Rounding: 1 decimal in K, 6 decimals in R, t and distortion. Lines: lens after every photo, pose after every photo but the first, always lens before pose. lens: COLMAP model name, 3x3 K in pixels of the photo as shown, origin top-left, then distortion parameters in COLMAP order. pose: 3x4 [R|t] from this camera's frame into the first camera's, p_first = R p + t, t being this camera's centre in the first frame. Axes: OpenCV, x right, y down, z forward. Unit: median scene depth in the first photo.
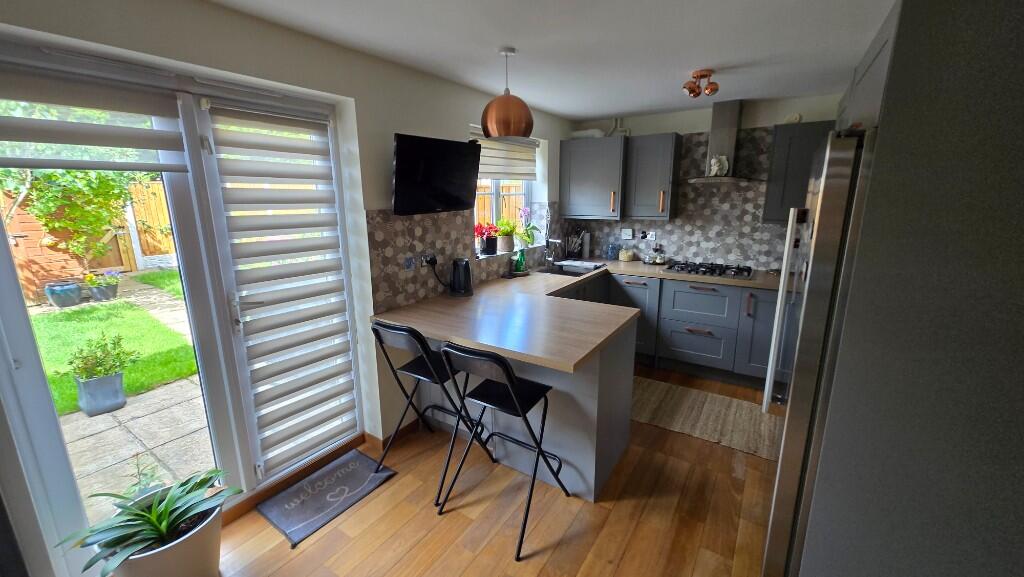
lens RADIAL K [[402.8, 0, 511.2], [0, 402.8, 286.9], [0, 0, 1]] dist [-0.000372, -0.000002]
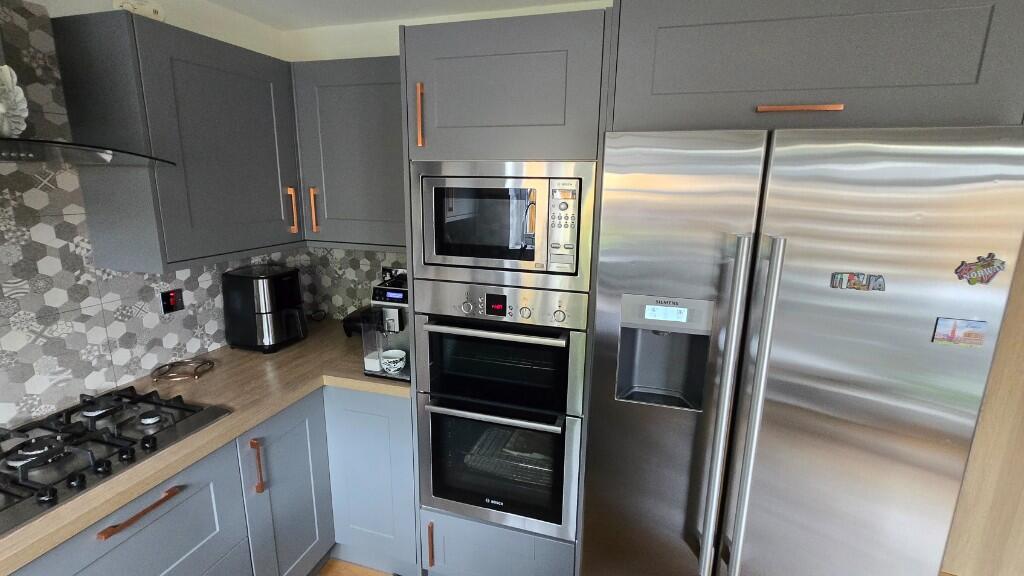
lens RADIAL K [[476.5, 0, 511.1], [0, 476.5, 287.3], [0, 0, 1]] dist [-0.000967, -0.000119]
pose [[-0.284504, -0.210477, 0.935284, 0.086652], [0.196894, 0.941975, 0.271875, -0.187710], [-0.938238, 0.261502, -0.226554, 0.727928]]
